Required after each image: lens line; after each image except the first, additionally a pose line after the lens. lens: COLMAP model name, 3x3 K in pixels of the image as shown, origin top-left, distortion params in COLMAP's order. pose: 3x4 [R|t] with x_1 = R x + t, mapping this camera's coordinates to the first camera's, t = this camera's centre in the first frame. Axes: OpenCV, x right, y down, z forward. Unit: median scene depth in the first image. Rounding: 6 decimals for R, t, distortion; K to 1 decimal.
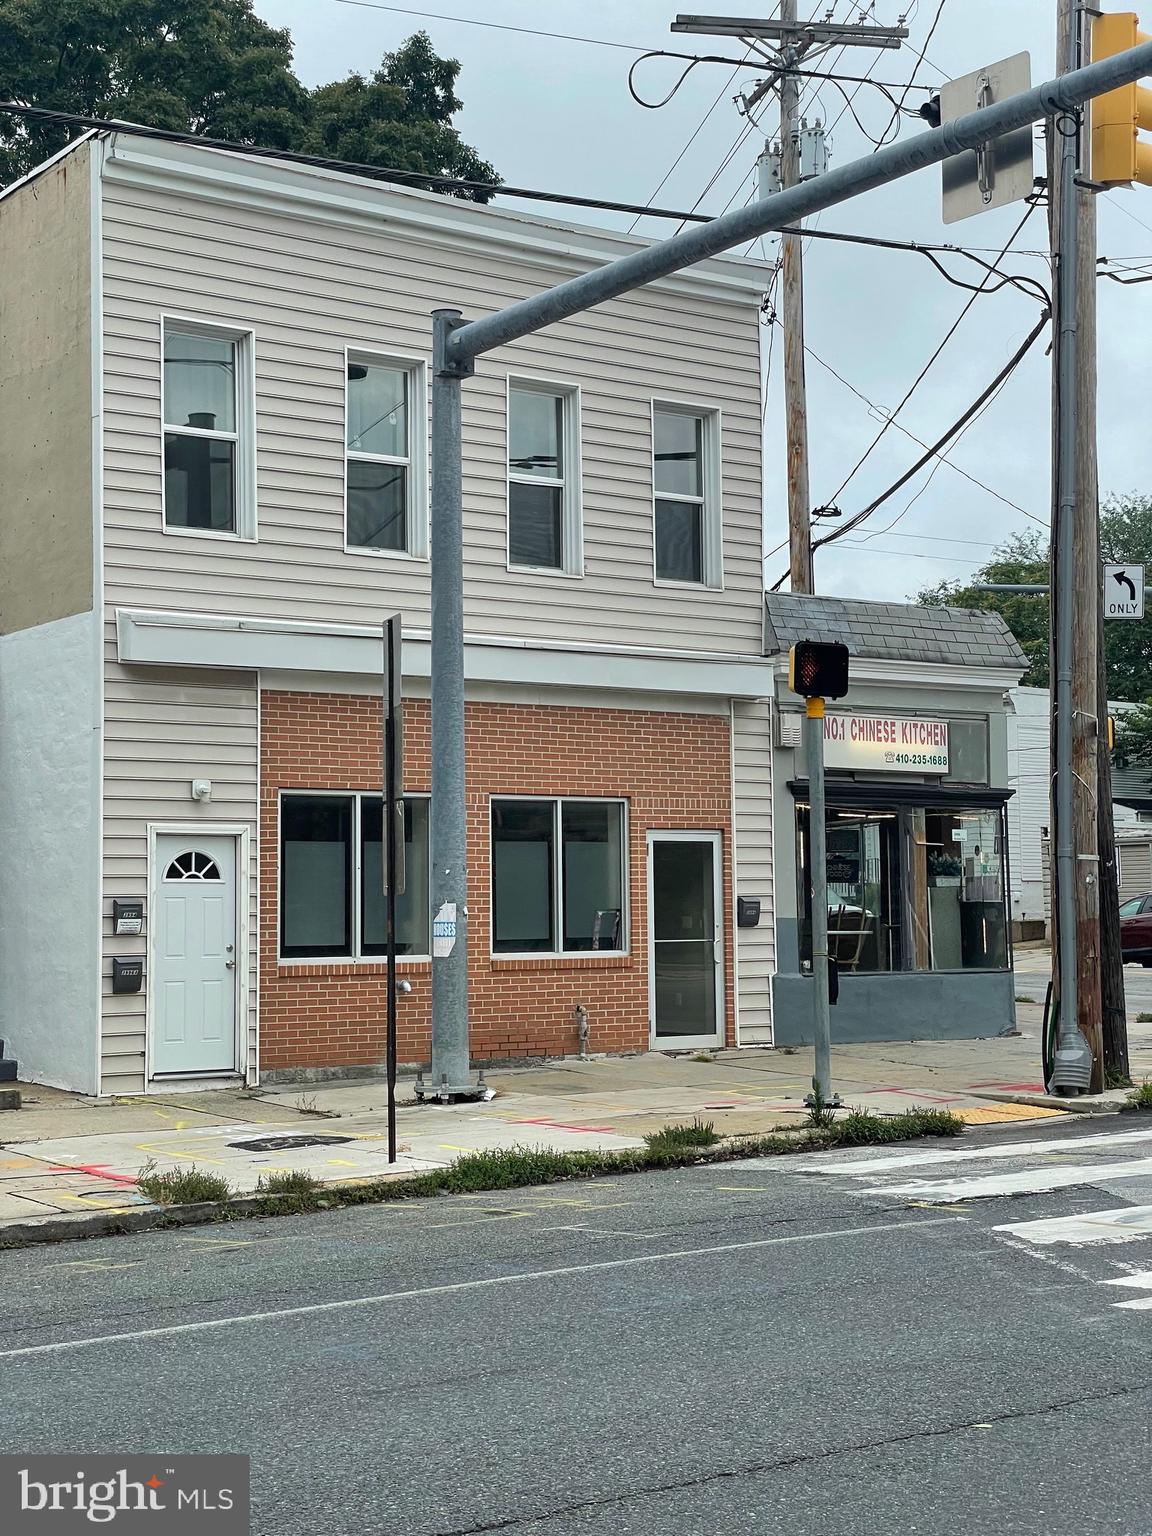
lens RADIAL K [[2270.4, 0, 574.0], [0, 2270.4, 762.1], [0, 0, 1]] dist [0.081474, 0.000000]
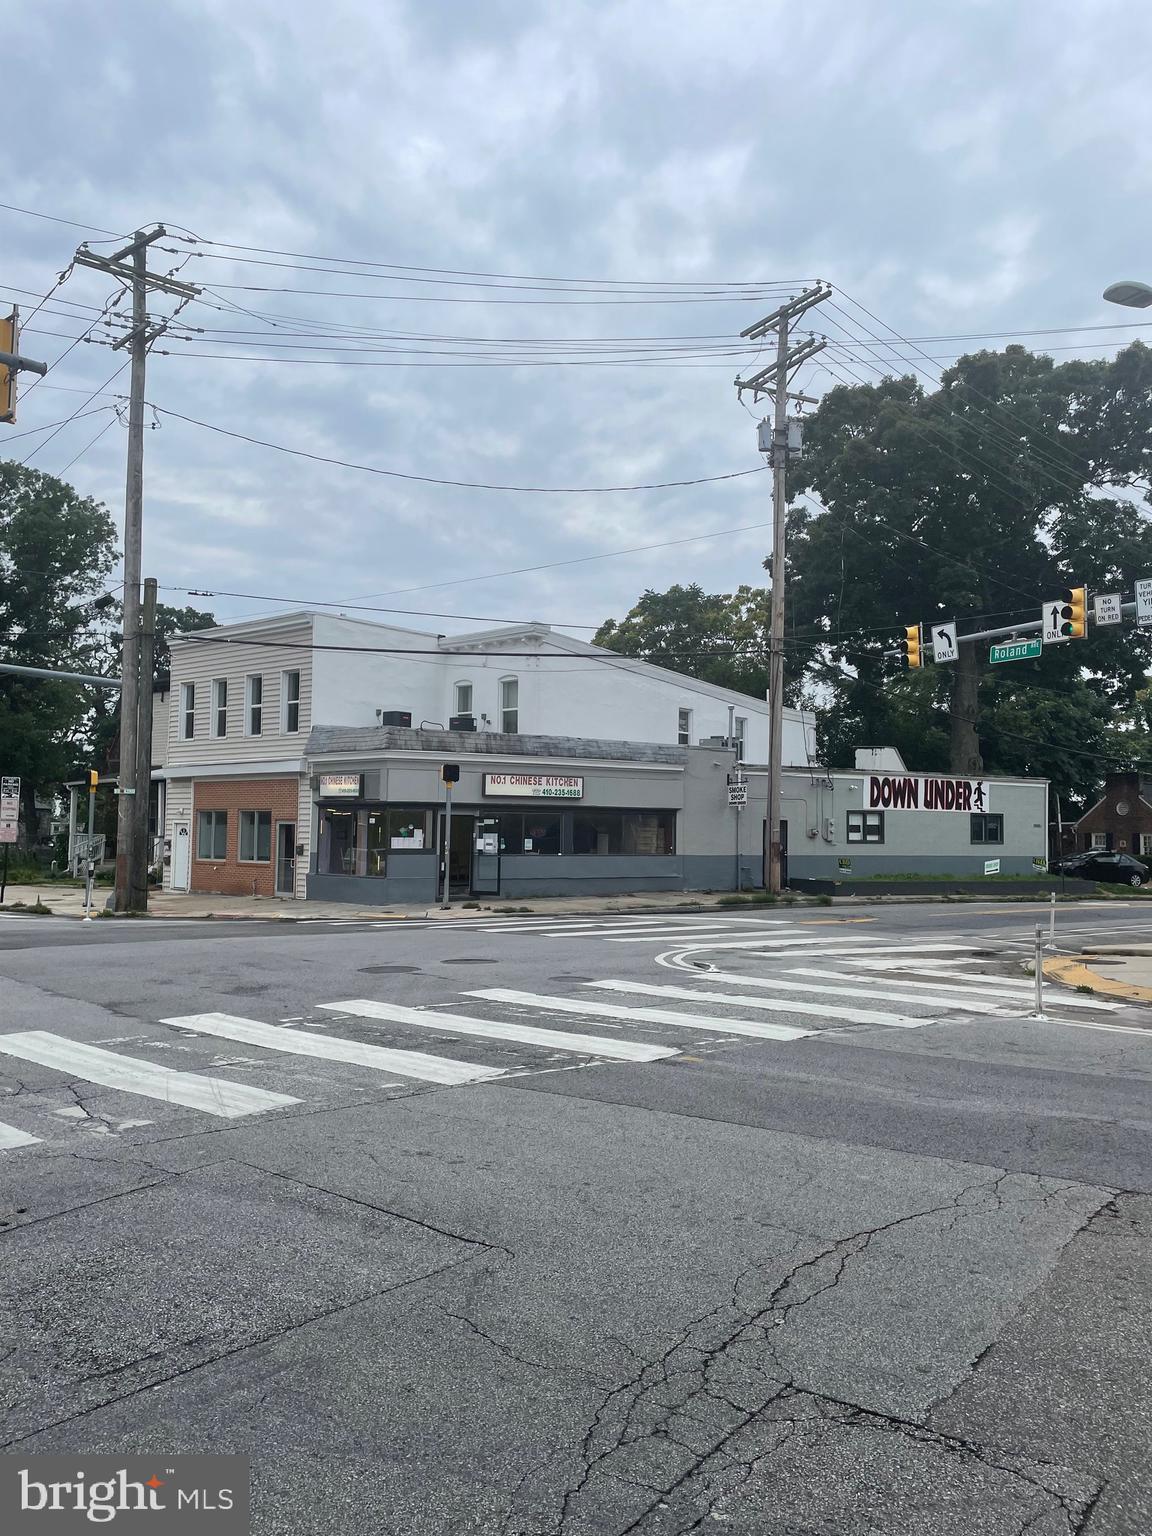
lens RADIAL K [[1161.2, 0, 572.5], [0, 1161.2, 775.7], [0, 0, 1]] dist [0.049053, -0.028063]
pose [[0.227893, -0.032993, -0.973127, 1.532653], [0.050324, 0.998489, -0.022067, 0.024145], [0.972385, -0.043943, 0.229209, 1.001395]]
